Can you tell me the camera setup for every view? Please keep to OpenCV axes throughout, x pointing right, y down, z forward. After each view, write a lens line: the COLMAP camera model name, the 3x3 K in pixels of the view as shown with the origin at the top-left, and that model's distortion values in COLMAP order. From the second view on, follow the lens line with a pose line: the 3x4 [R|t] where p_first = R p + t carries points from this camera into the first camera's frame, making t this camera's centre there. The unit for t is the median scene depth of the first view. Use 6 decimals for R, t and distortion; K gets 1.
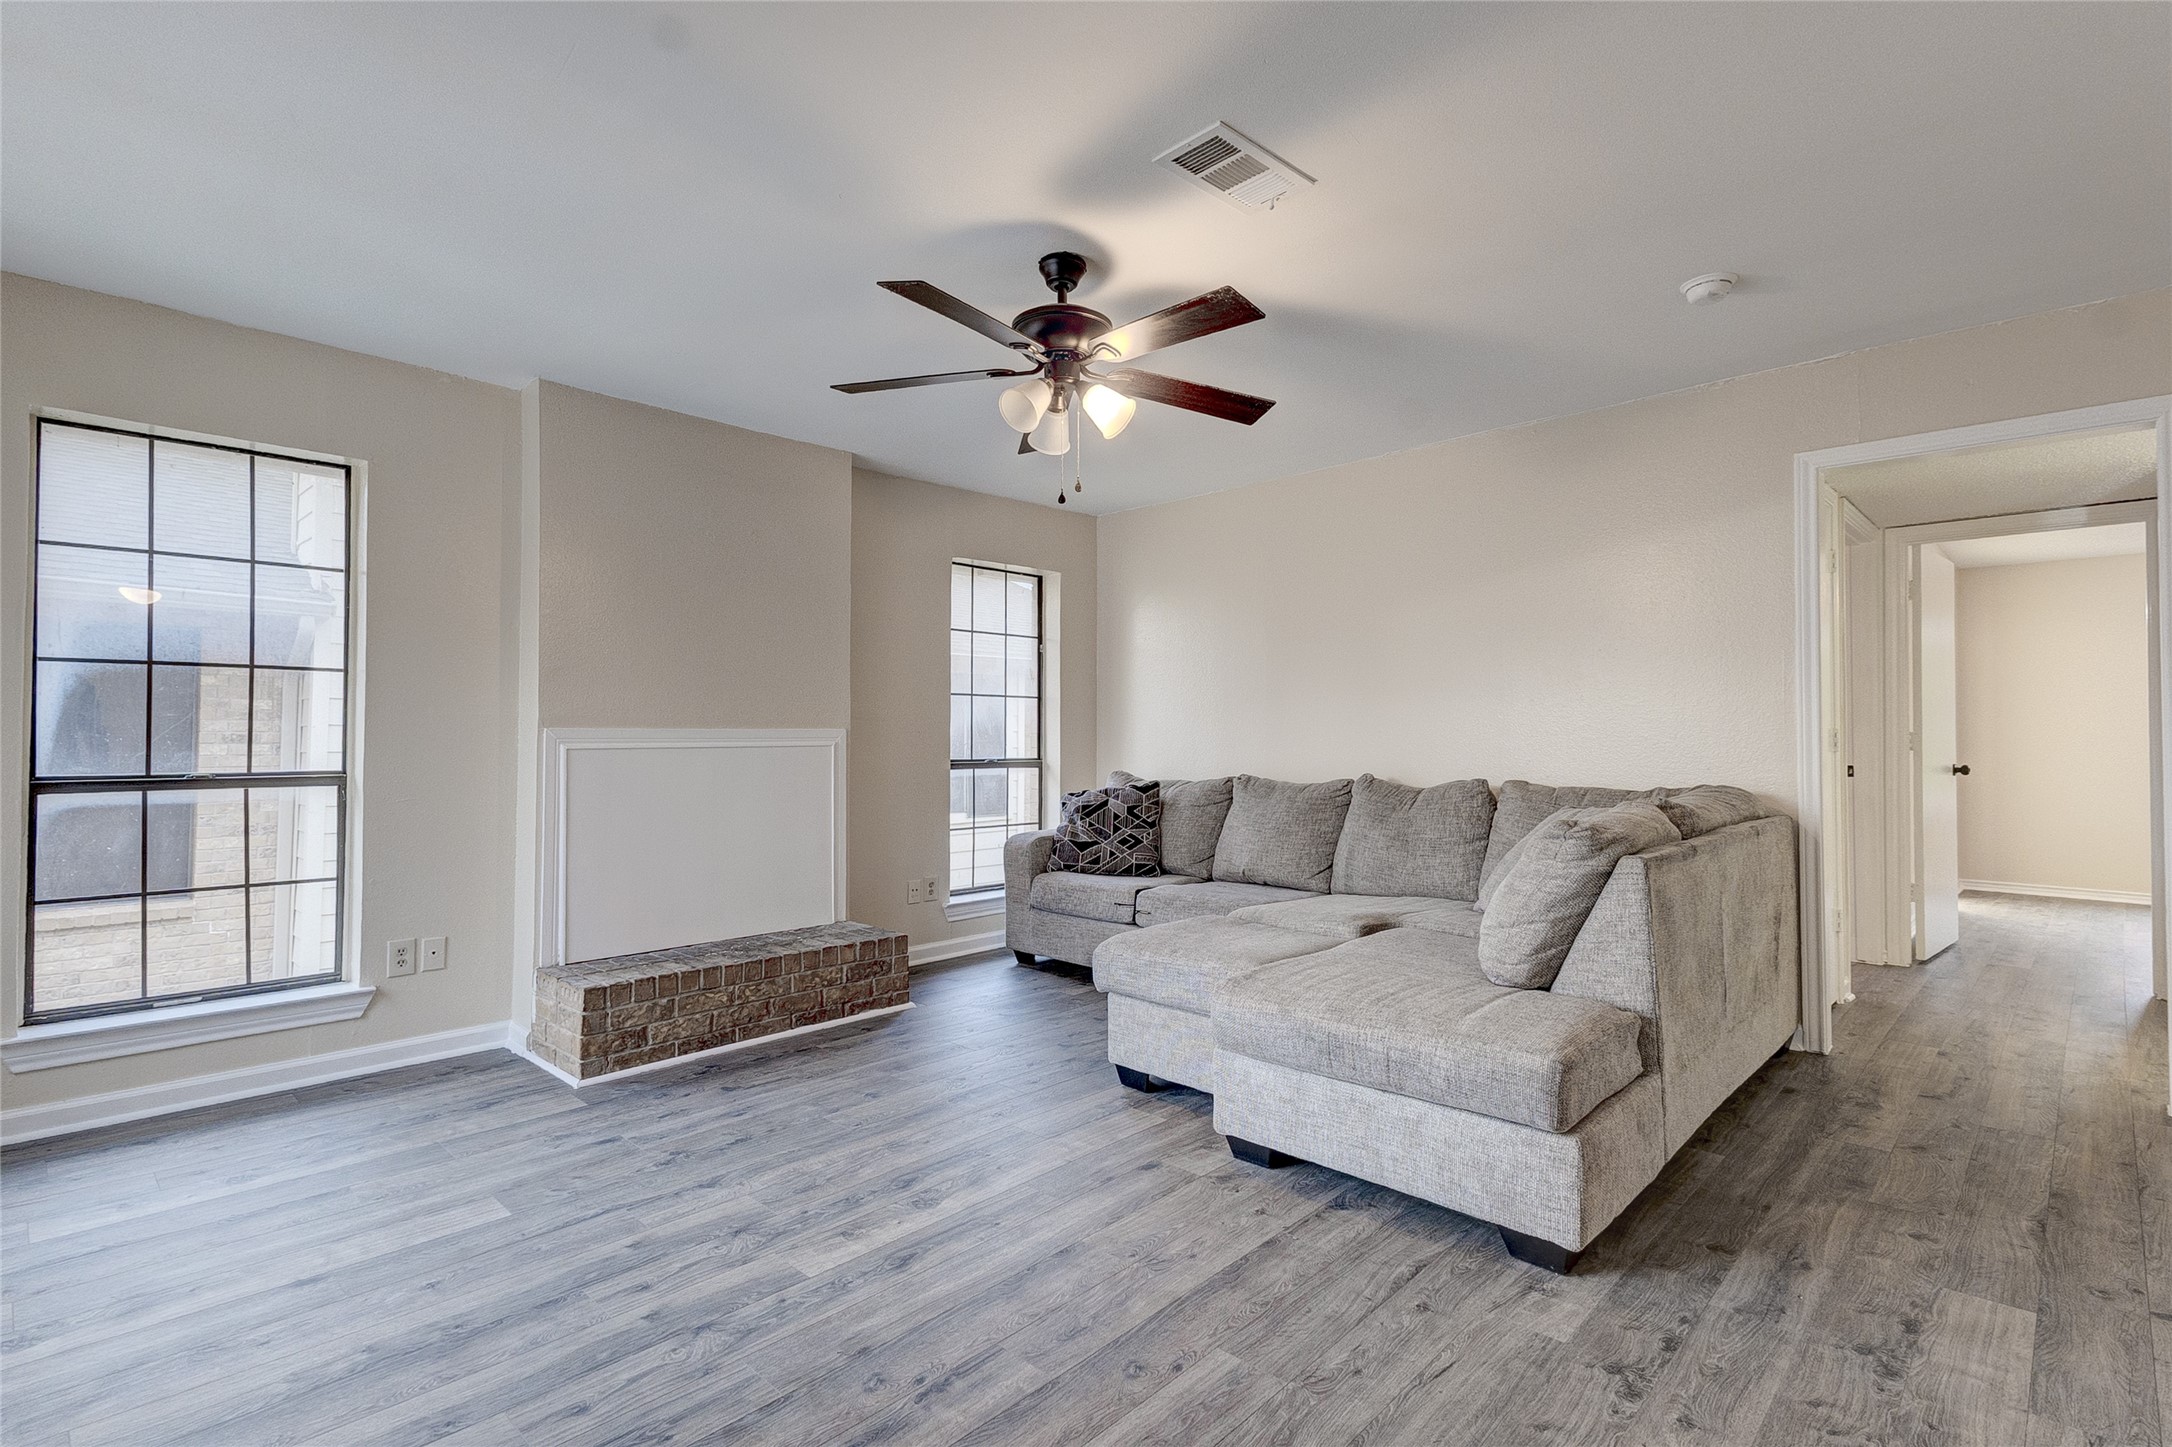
lens RADIAL K [[1019.0, 0, 1083.3], [0, 1019.0, 728.1], [0, 0, 1]] dist [0.014929, 0.000094]
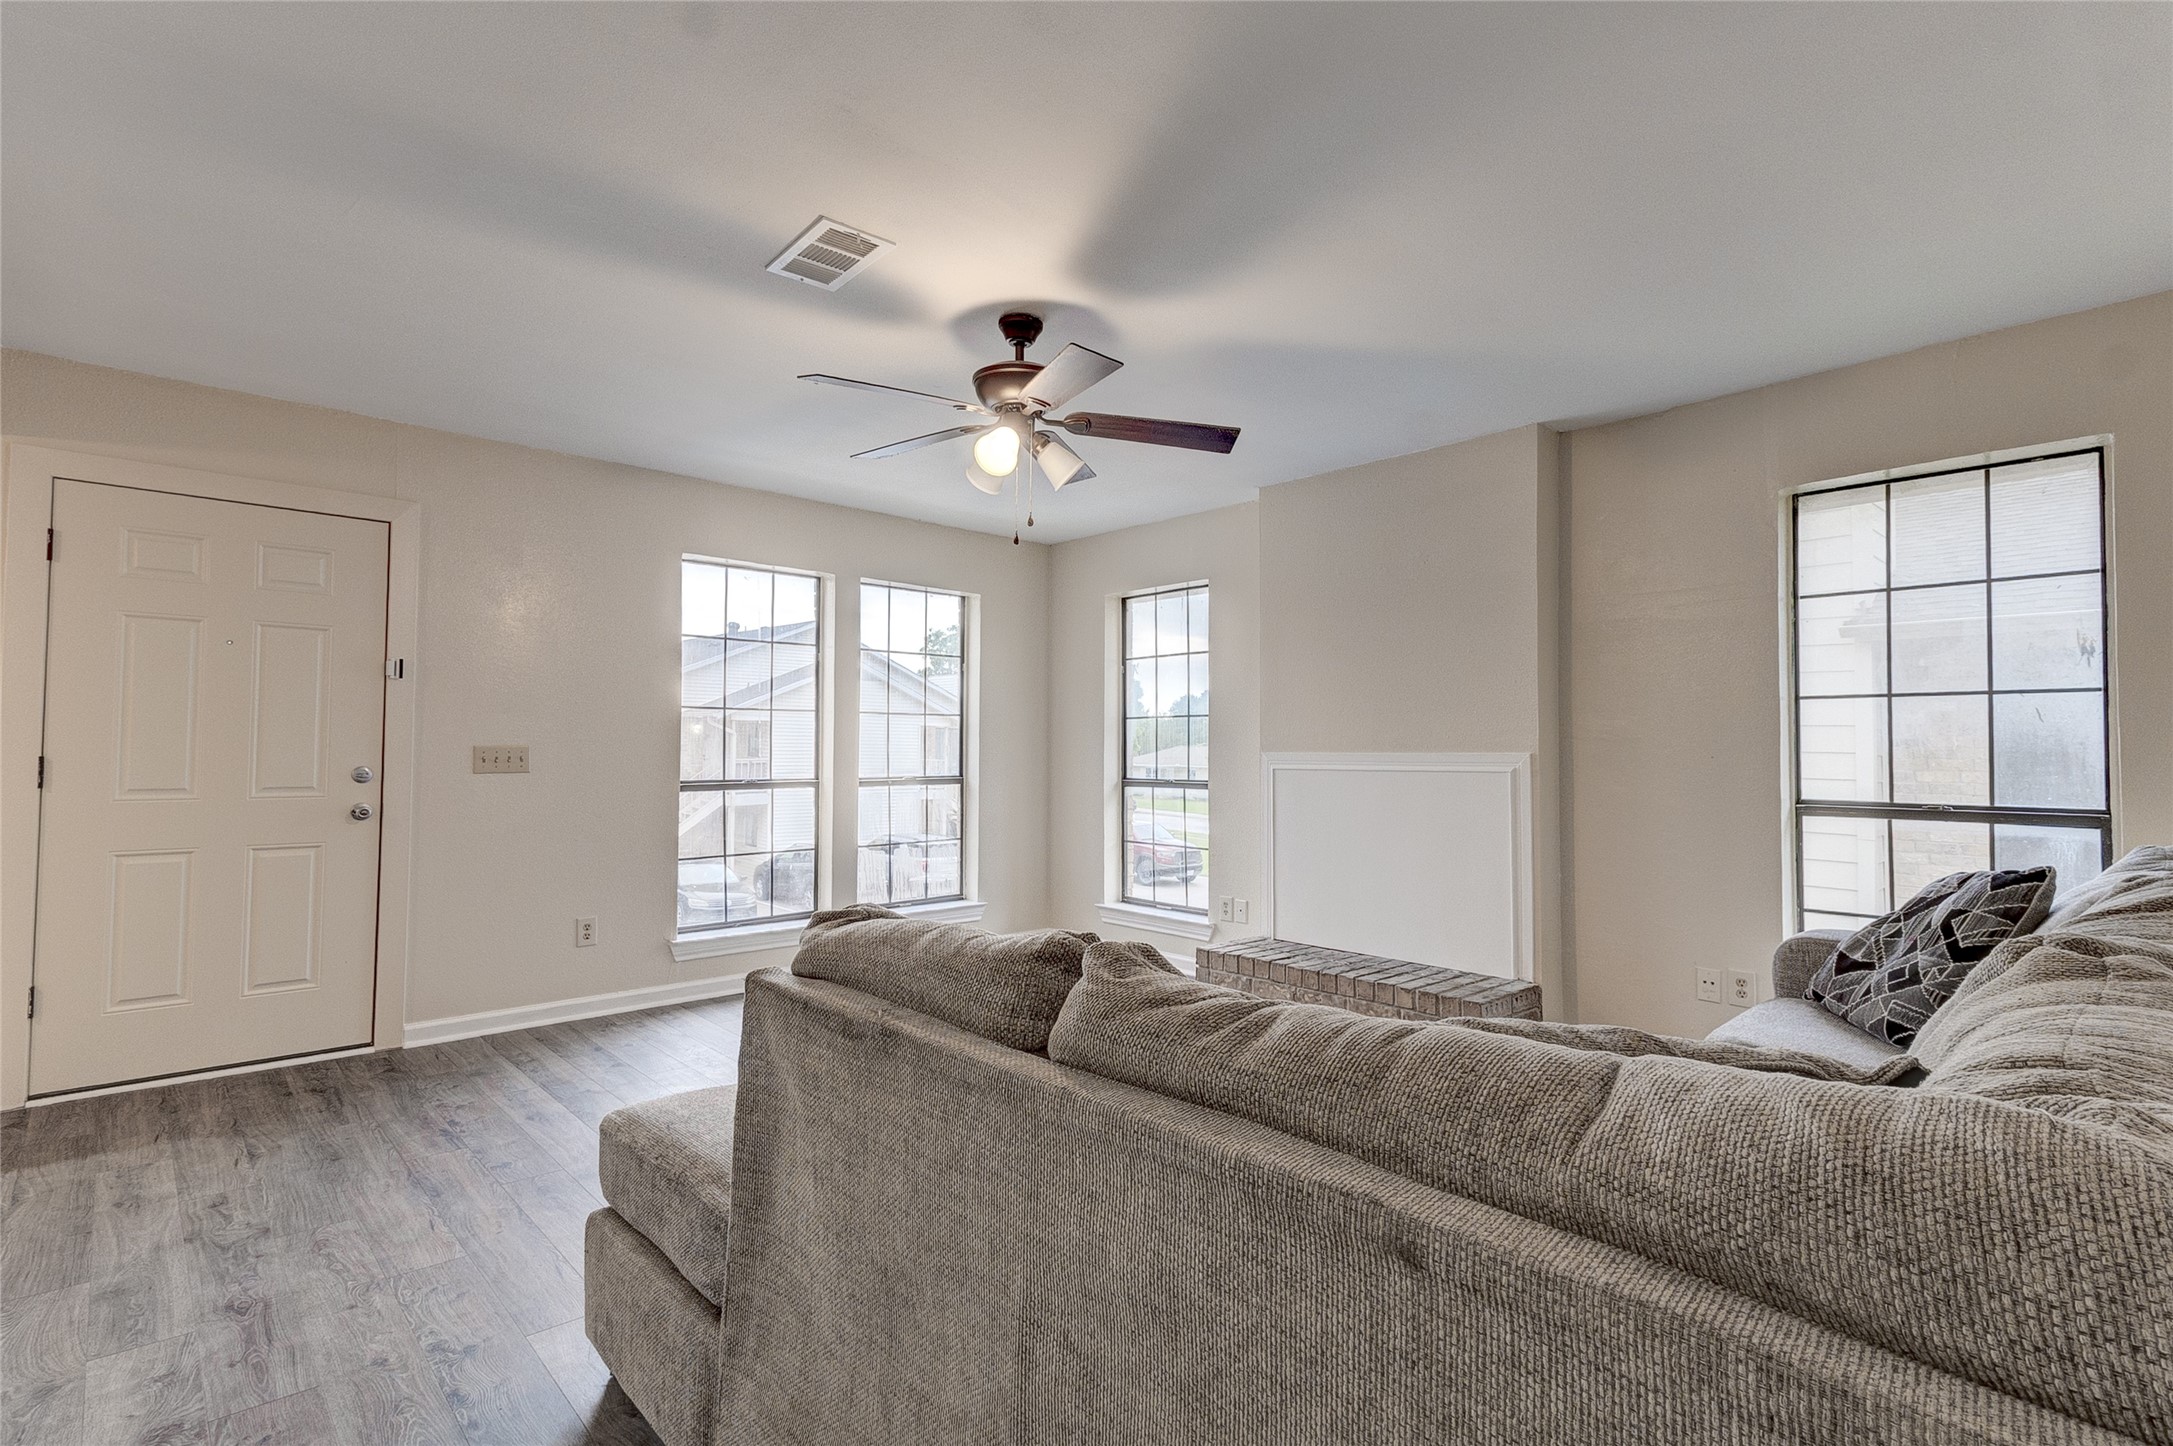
lens RADIAL K [[992.7, 0, 1038.6], [0, 992.7, 717.7], [0, 0, 1]] dist [0.049130, -0.000046]
pose [[-0.098021, -0.041495, -0.994319, 0.722223], [0.000401, 0.999129, -0.041735, 0.006834], [0.995184, -0.004489, -0.097919, 0.791188]]
